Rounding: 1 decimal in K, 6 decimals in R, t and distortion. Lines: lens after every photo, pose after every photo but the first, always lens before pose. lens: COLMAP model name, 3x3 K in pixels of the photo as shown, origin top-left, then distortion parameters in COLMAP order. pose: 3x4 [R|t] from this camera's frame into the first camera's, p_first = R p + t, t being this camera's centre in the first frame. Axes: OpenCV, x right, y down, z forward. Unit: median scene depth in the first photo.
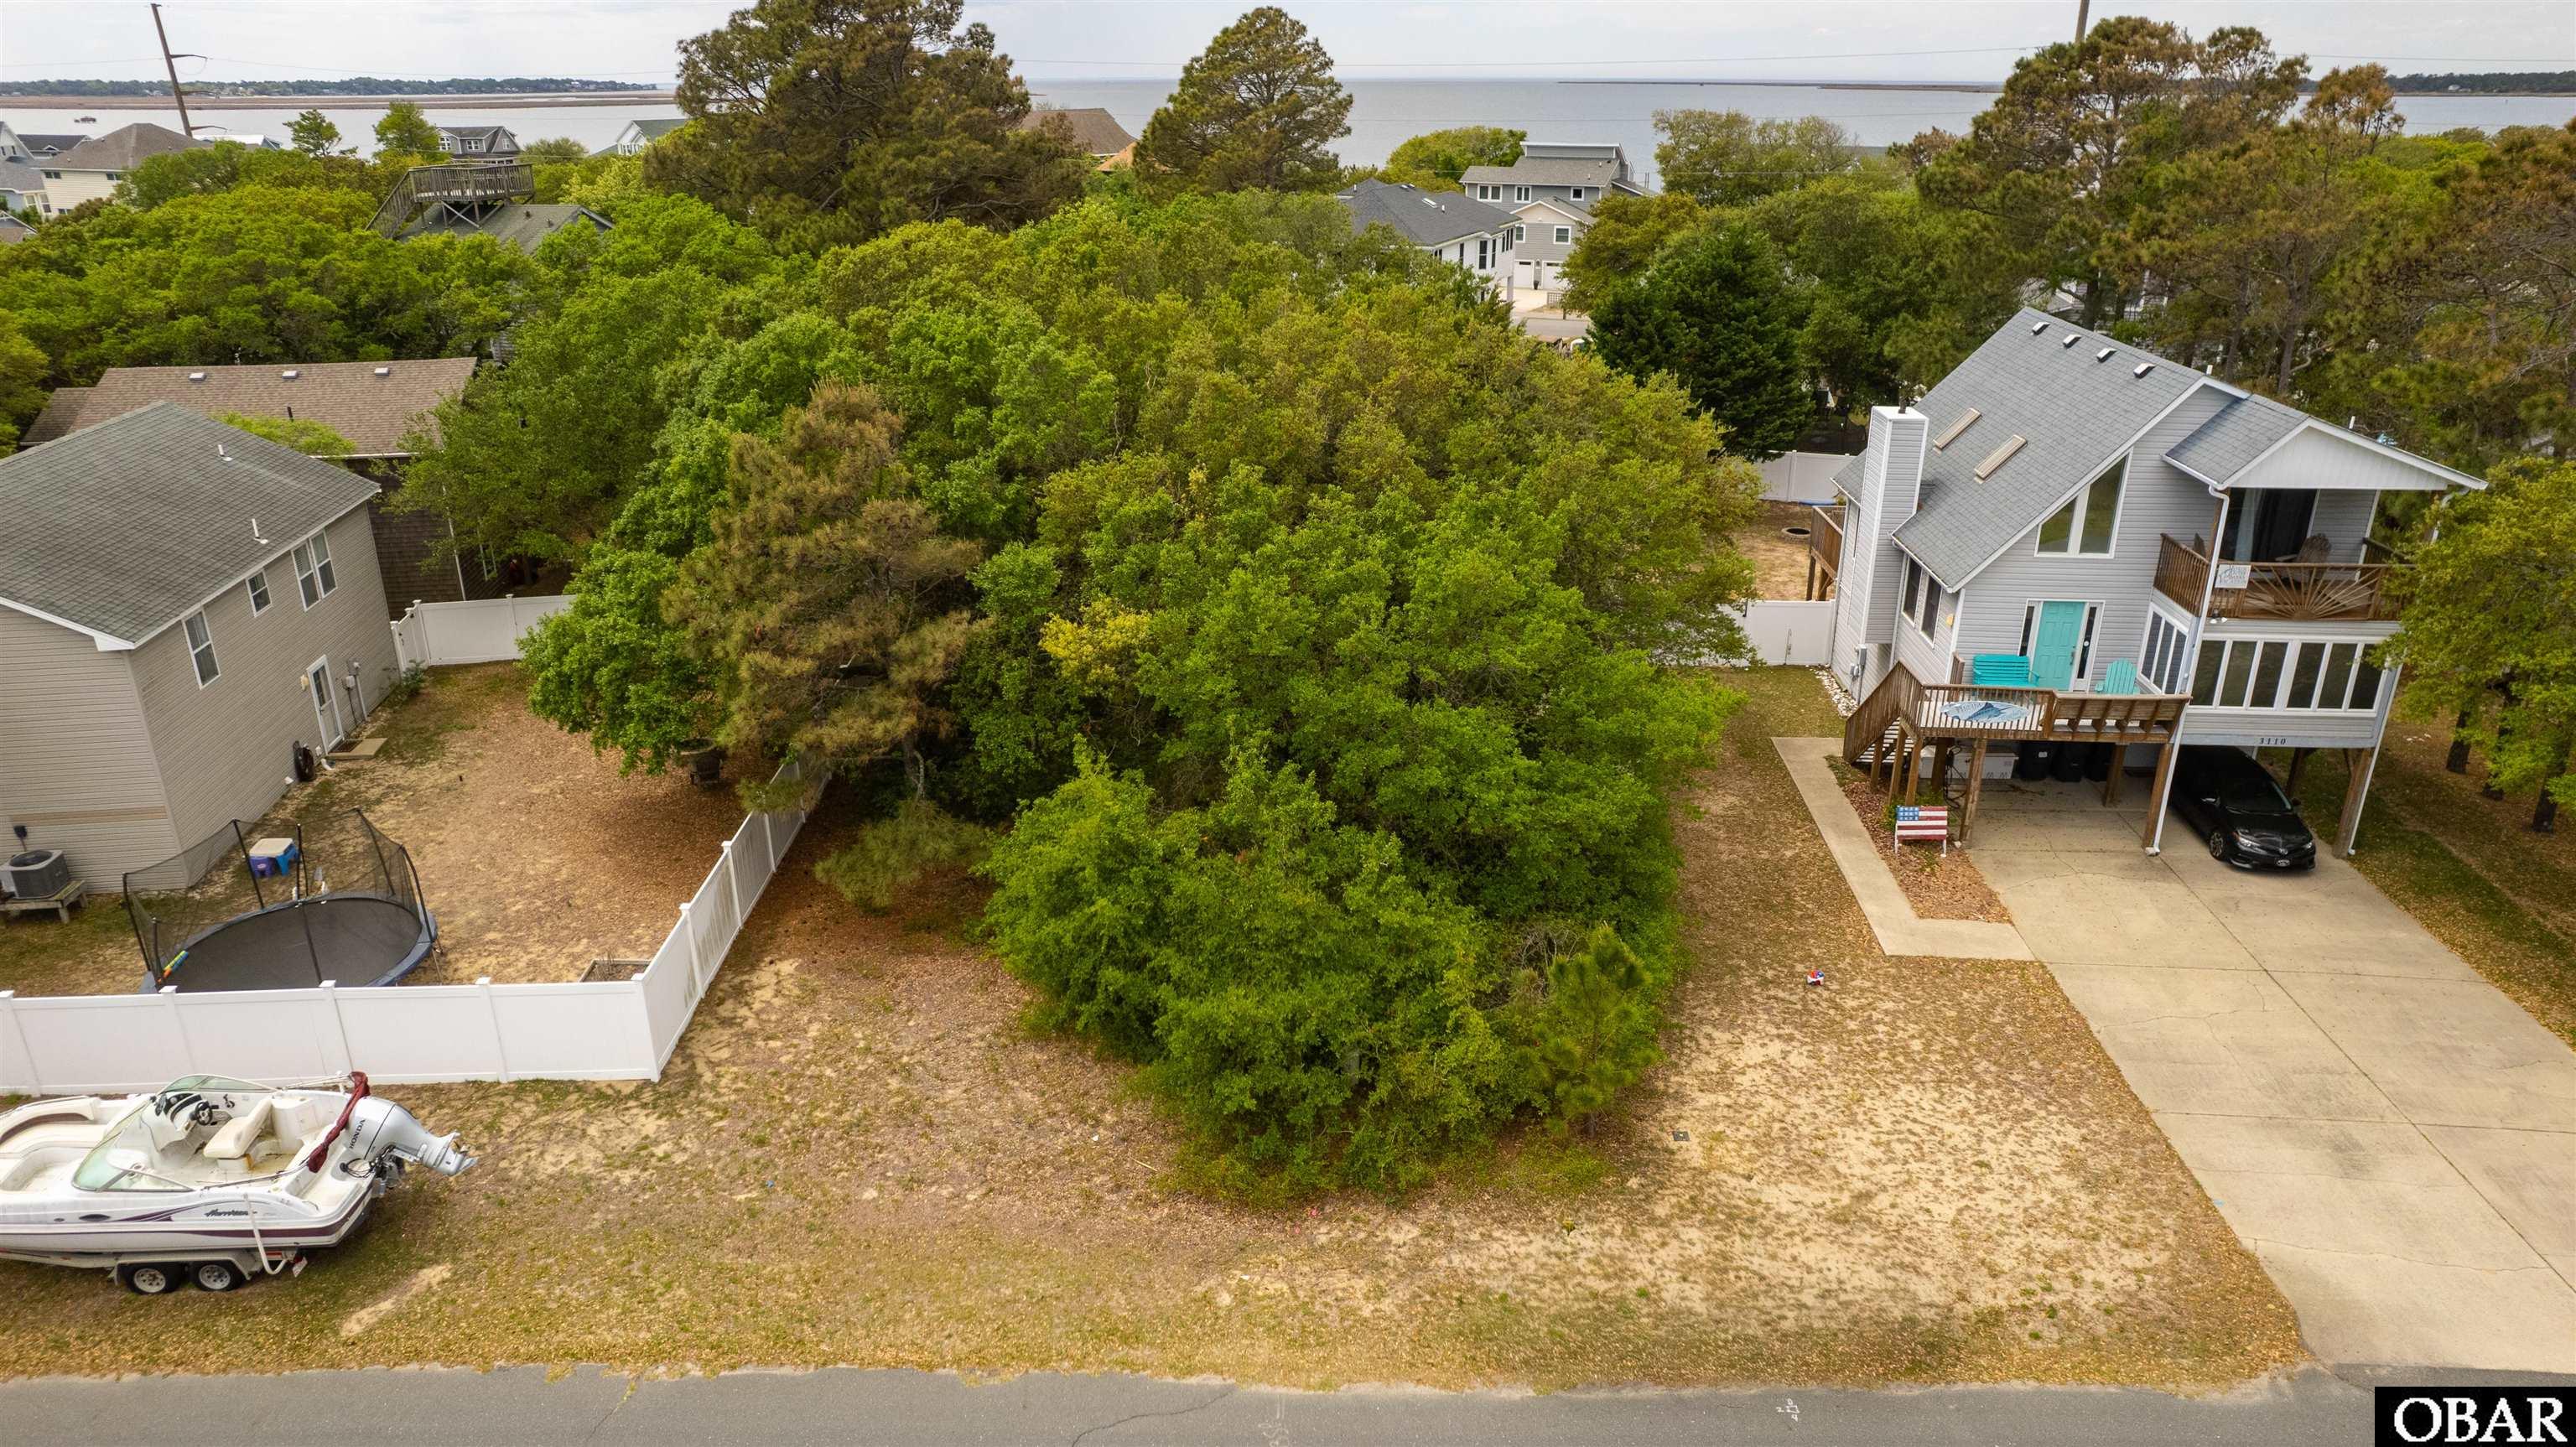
lens RADIAL K [[1689.0, 0, 1279.3], [0, 1689.0, 727.6], [0, 0, 1]] dist [-0.081248, 0.075673]
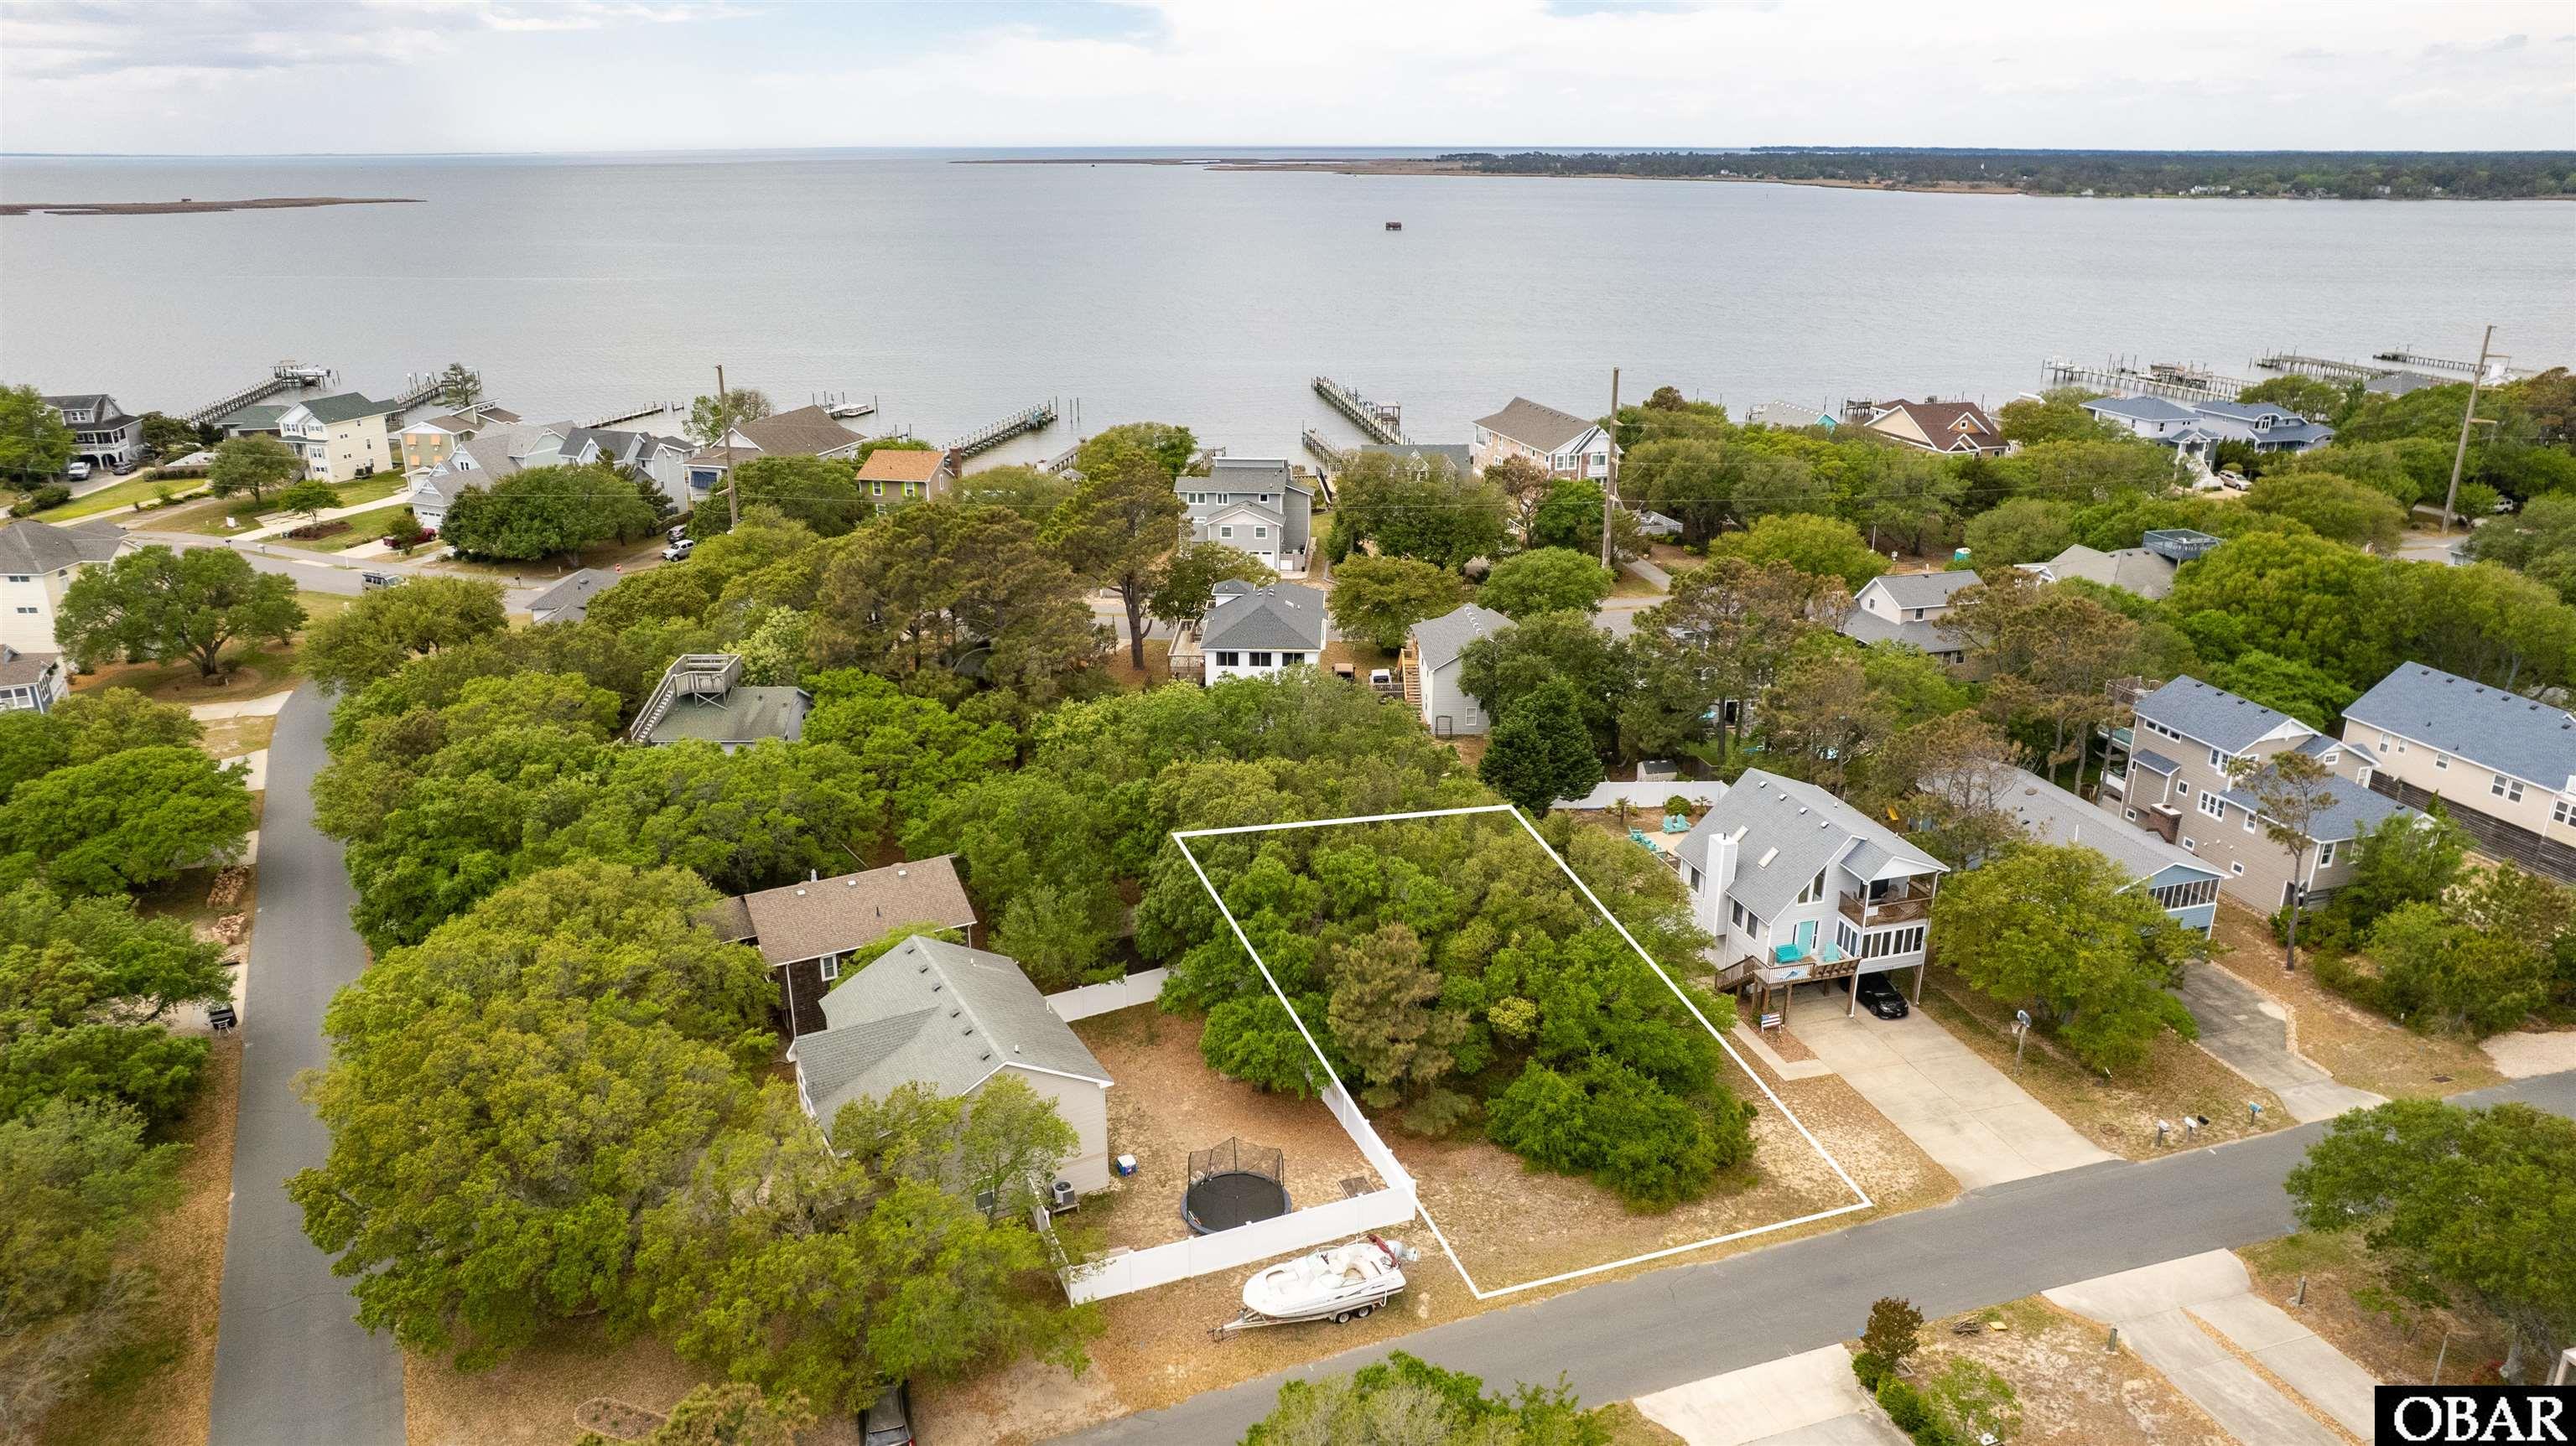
lens RADIAL K [[1713.9, 0, 1288.0], [0, 1713.9, 723.0], [0, 0, 1]] dist [-0.088705, 0.085262]
pose [[0.939820, -0.107404, 0.324349, -1.256274], [0.121180, 0.992375, -0.022514, -0.488505], [-0.319458, 0.060464, 0.945669, -1.396301]]
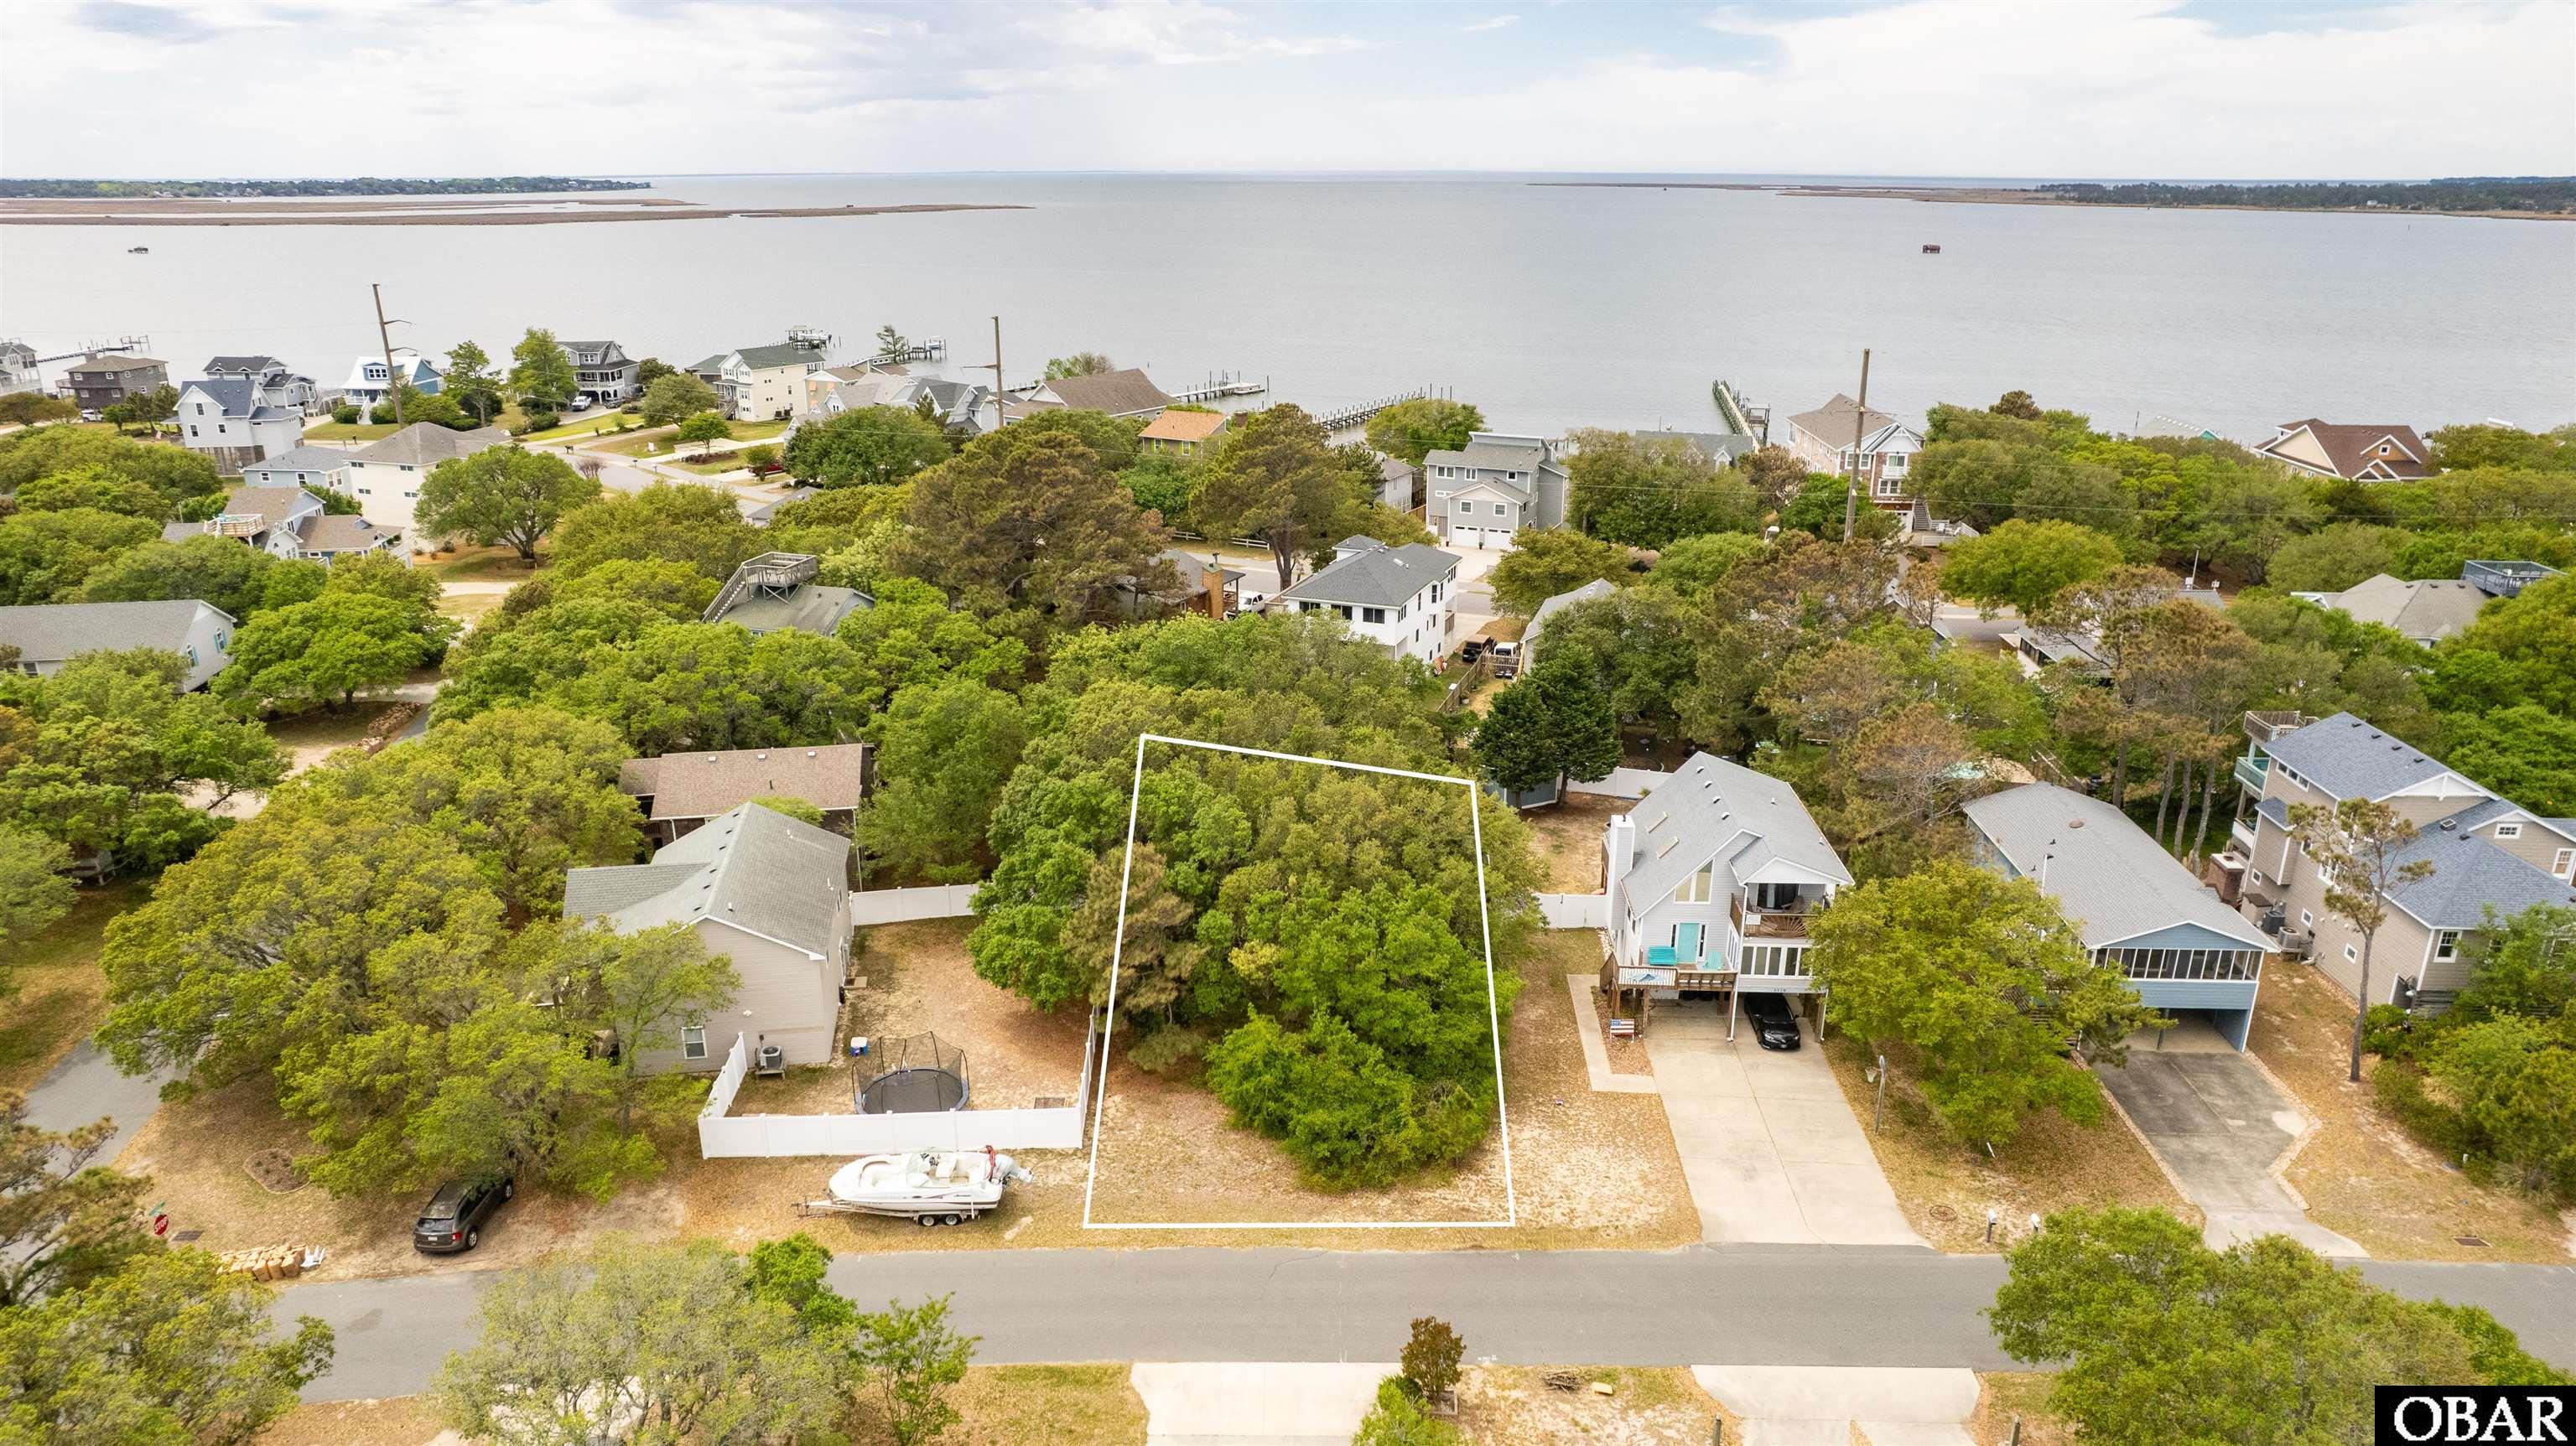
lens RADIAL K [[1677.9, 0, 1281.4], [0, 1677.9, 725.9], [0, 0, 1]] dist [-0.078657, 0.071563]
pose [[0.999882, -0.000705, 0.015332, -0.109011], [0.001440, 0.998847, -0.047987, -0.275191], [-0.015281, 0.048003, 0.998730, -1.406329]]
